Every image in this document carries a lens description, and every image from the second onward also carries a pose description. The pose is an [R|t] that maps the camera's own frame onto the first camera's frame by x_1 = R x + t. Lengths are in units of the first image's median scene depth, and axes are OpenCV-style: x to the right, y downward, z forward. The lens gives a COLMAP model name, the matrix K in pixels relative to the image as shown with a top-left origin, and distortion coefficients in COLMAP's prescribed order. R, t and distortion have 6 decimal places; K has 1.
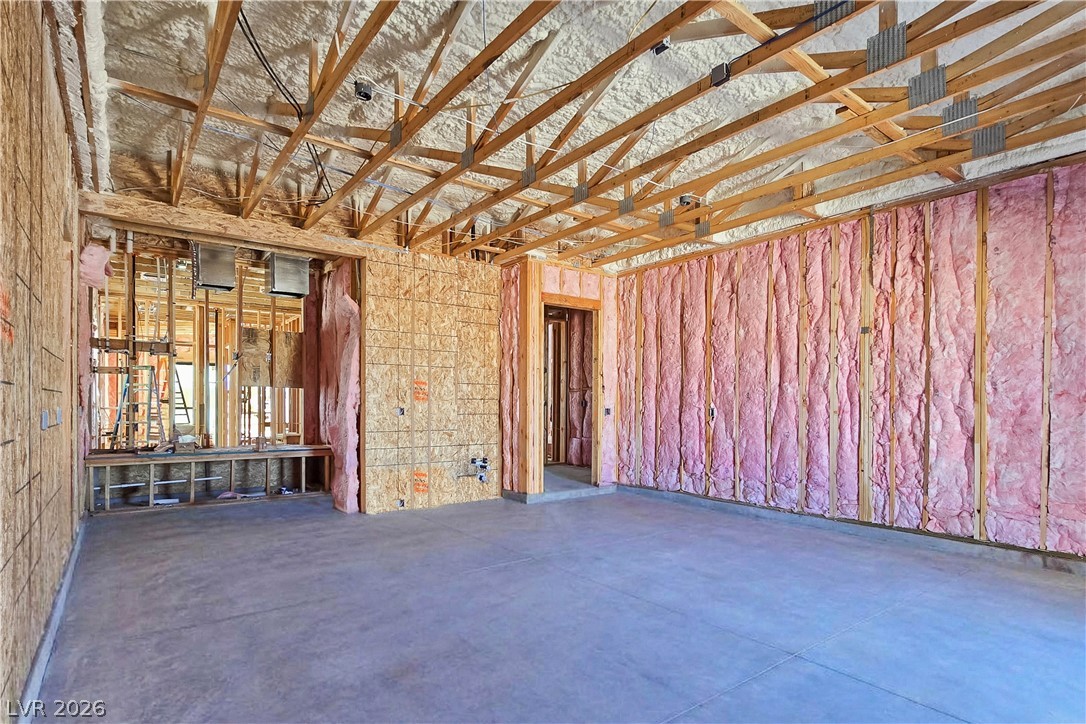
lens RADIAL K [[531.5, 0, 538.7], [0, 531.5, 409.9], [0, 0, 1]] dist [0.002005, -0.000041]
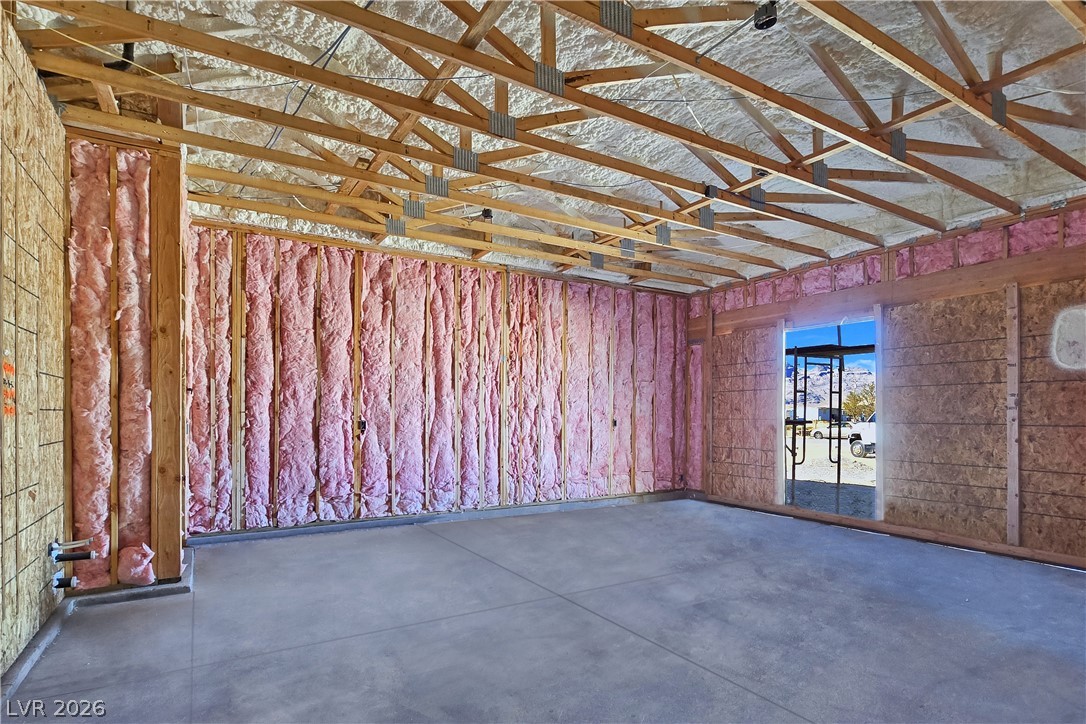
lens RADIAL K [[531.5, 0, 538.7], [0, 531.5, 409.9], [0, 0, 1]] dist [0.002005, -0.000041]
pose [[0.153948, -0.002109, 0.988077, -0.564269], [0.006699, 0.999977, 0.001091, -0.021676], [-0.988056, 0.006451, 0.153958, 0.611934]]
